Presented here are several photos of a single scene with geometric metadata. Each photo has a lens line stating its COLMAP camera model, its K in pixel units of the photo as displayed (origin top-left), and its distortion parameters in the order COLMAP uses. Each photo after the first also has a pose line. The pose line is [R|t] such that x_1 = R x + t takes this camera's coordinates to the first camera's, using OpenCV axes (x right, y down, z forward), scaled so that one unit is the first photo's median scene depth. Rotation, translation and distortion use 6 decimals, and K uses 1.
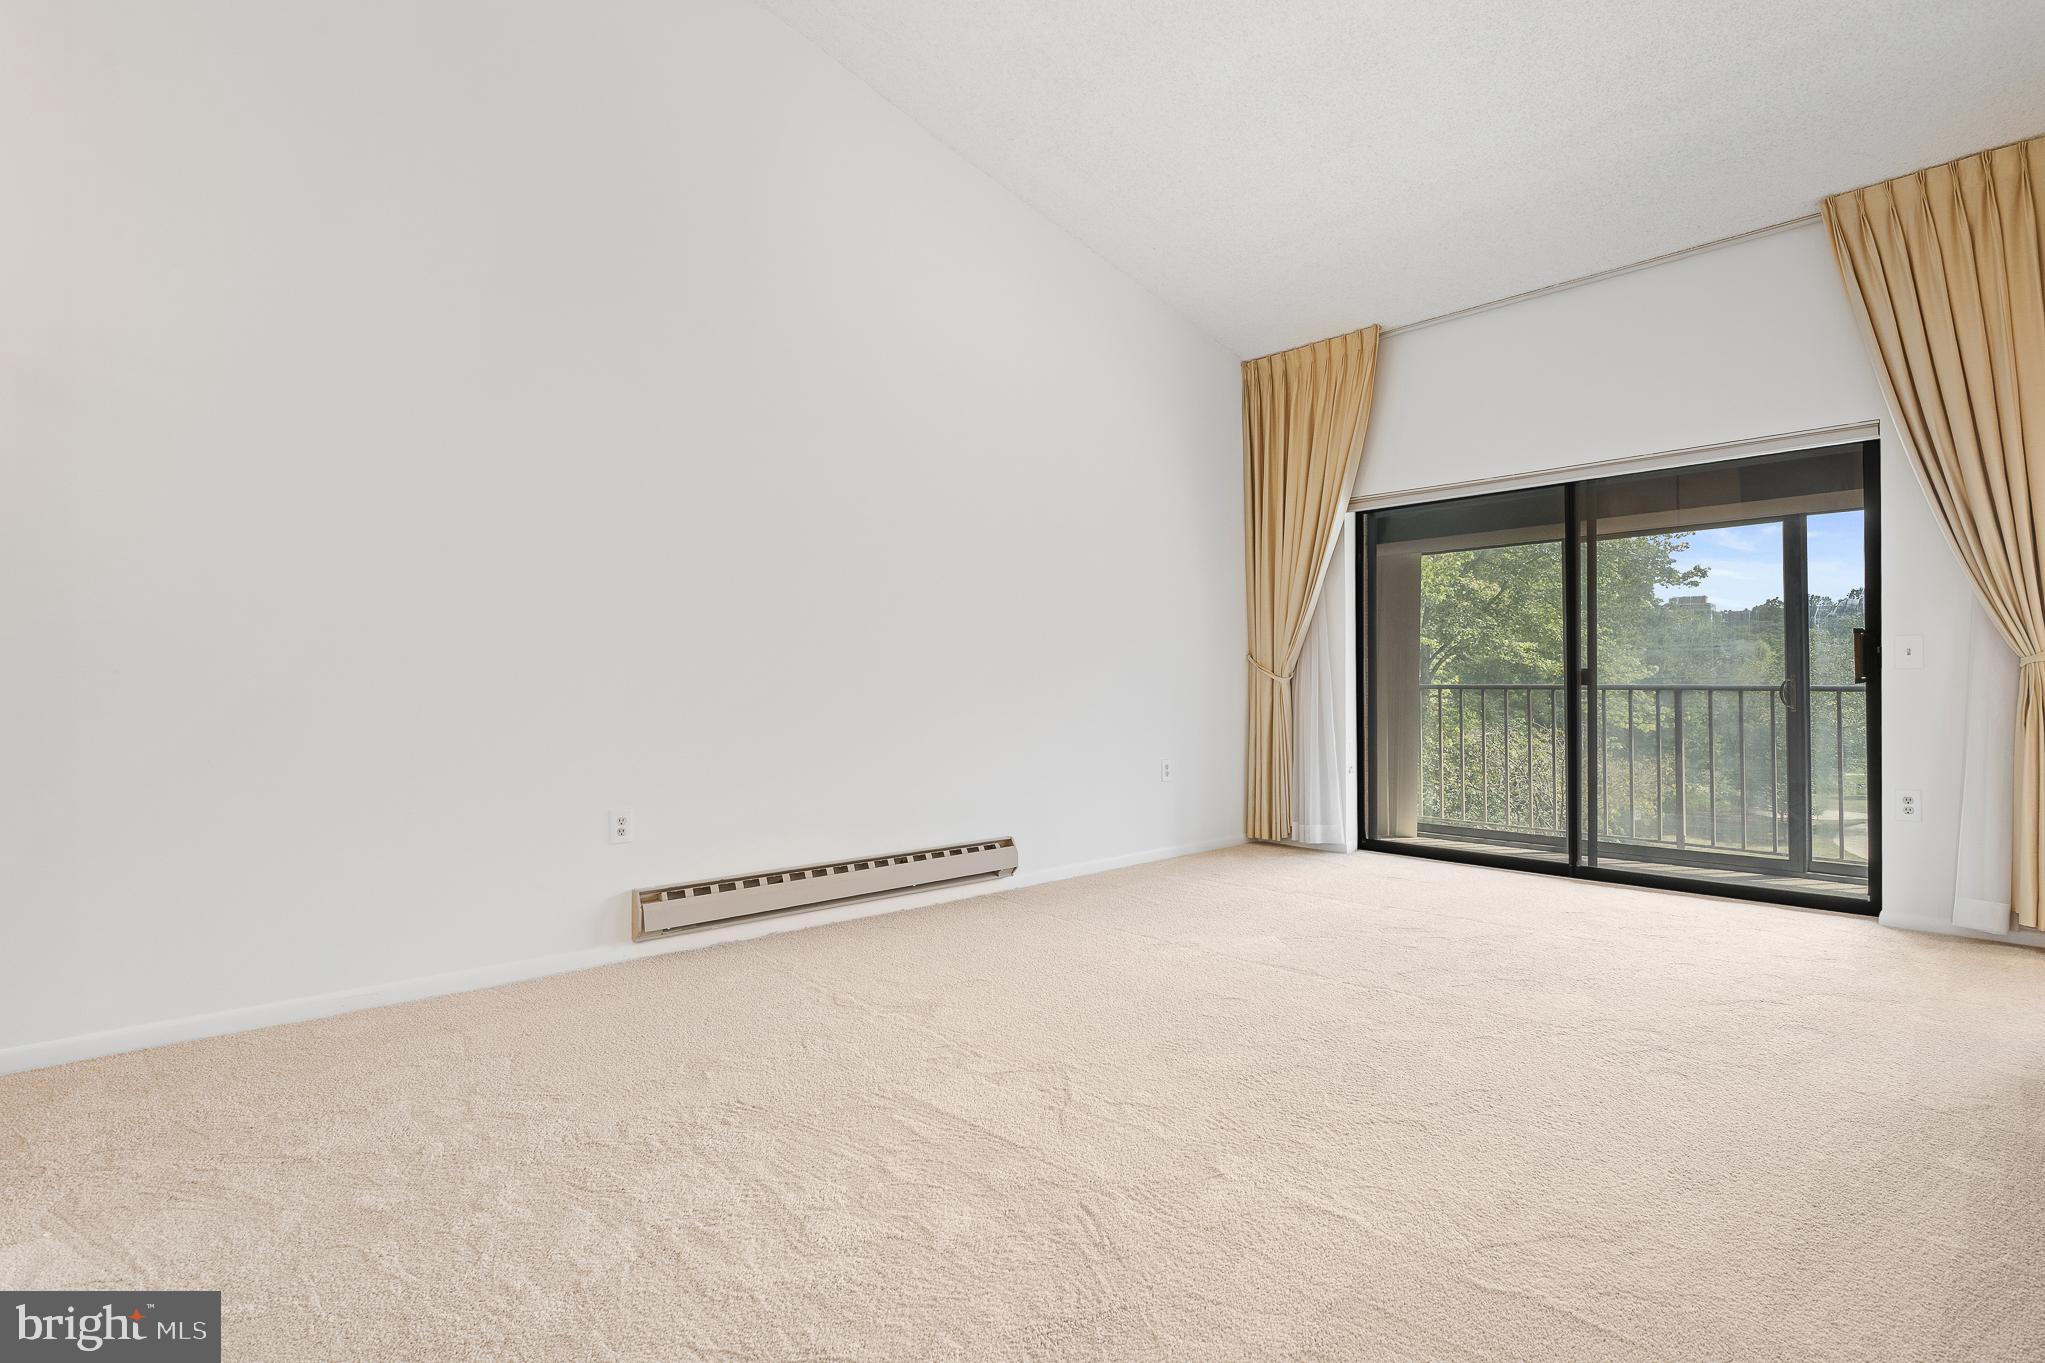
lens RADIAL K [[1004.6, 0, 1020.3], [0, 1004.6, 681.4], [0, 0, 1]] dist [-0.004005, -0.000498]
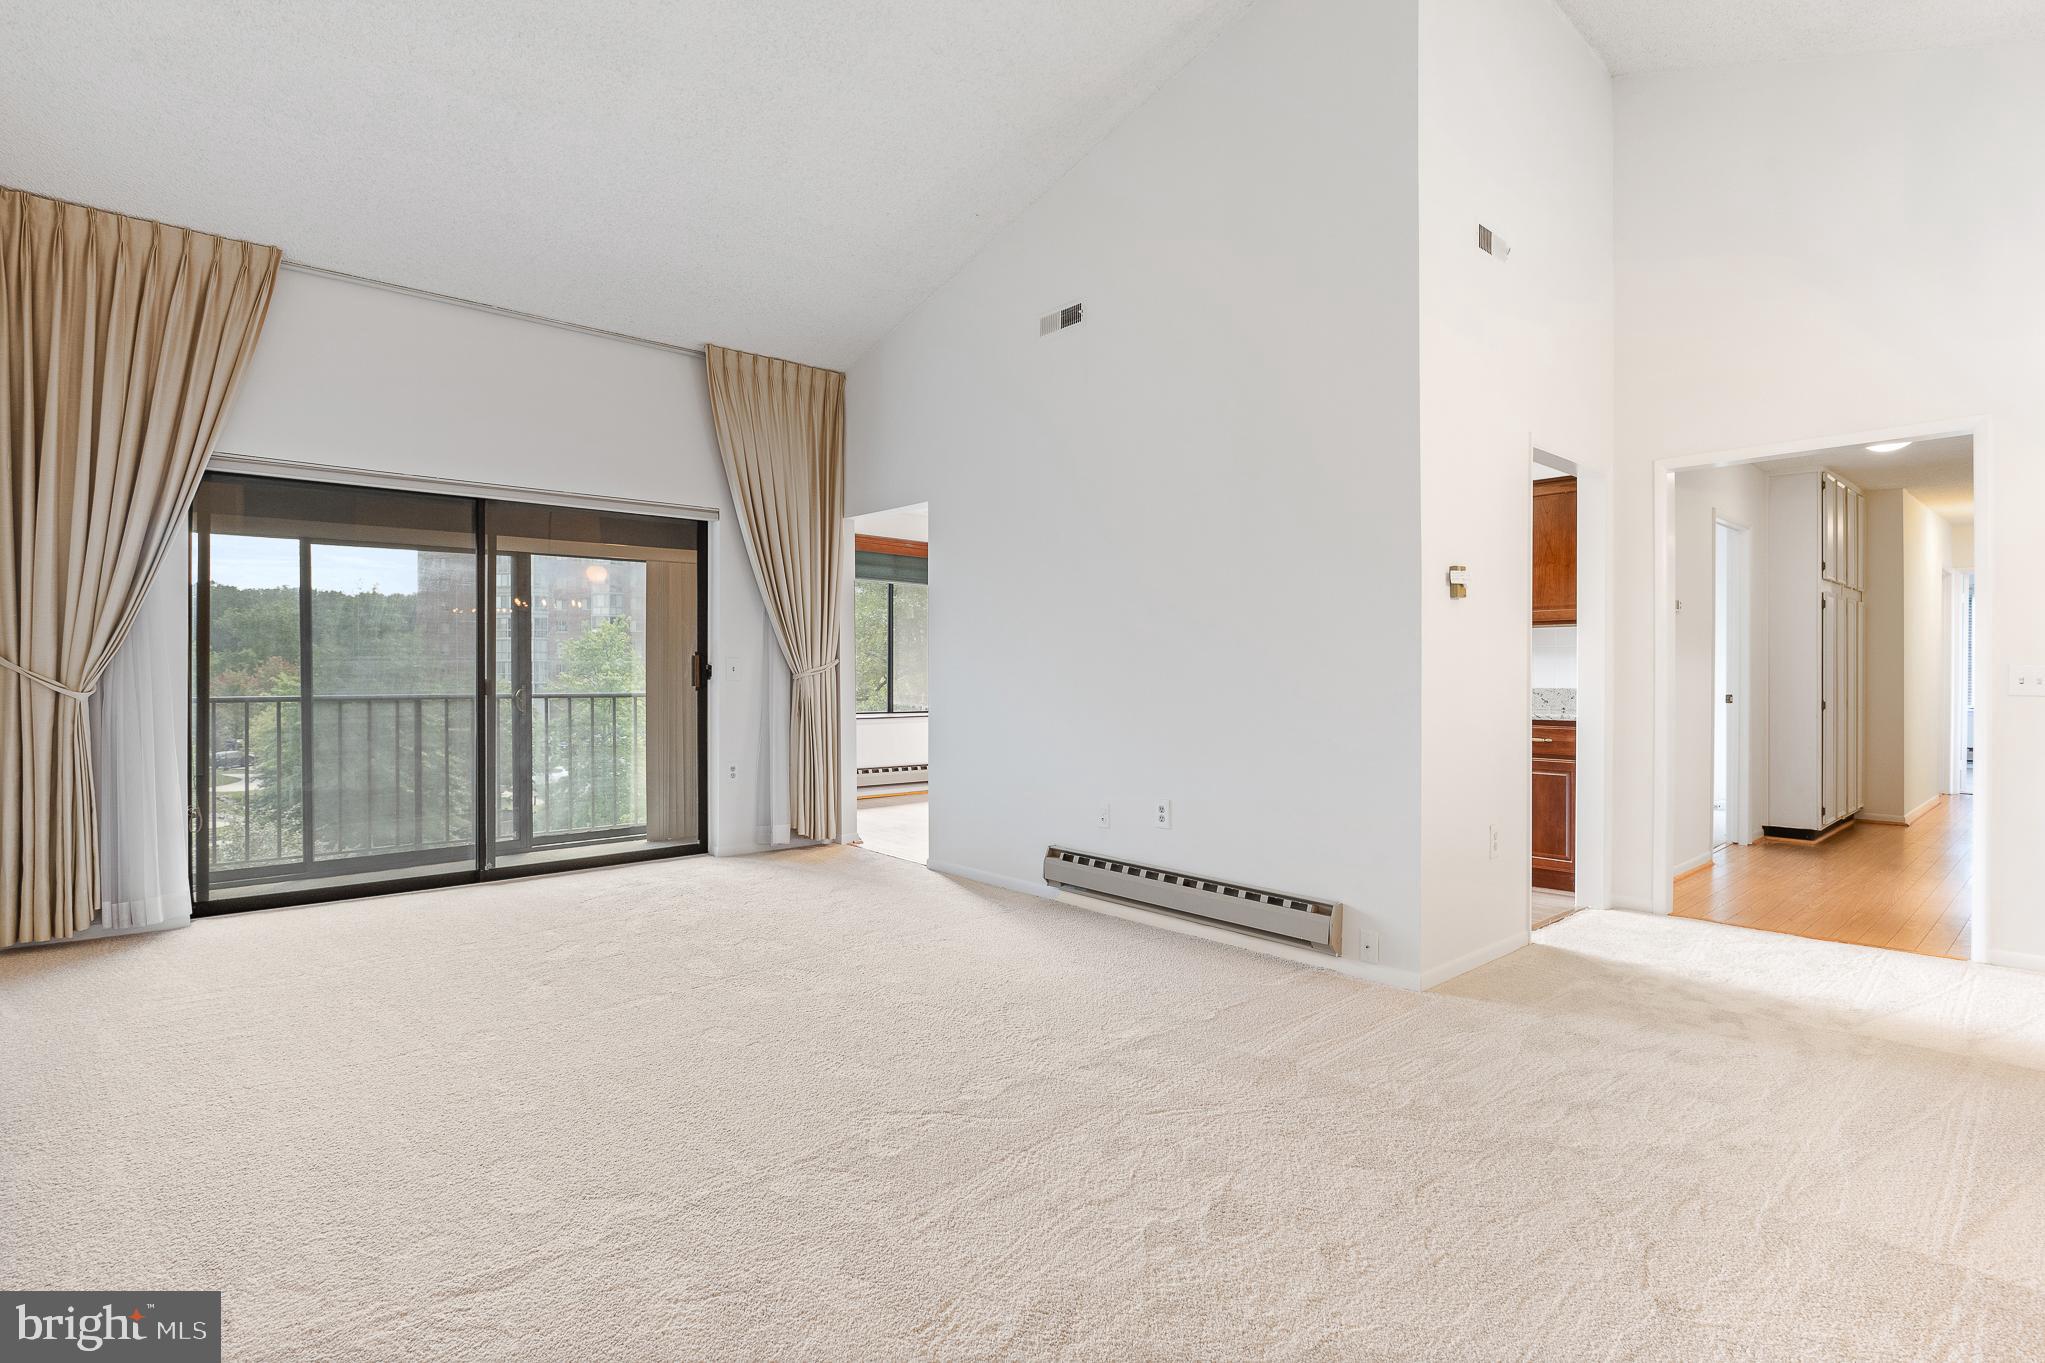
lens RADIAL K [[1004.6, 0, 1020.3], [0, 1004.6, 681.4], [0, 0, 1]] dist [-0.004005, -0.000498]
pose [[-0.000321, 0.003634, 0.999993, -0.437654], [0.008854, 0.999954, -0.003631, -0.001622], [-0.999961, 0.008852, -0.000353, 0.410319]]
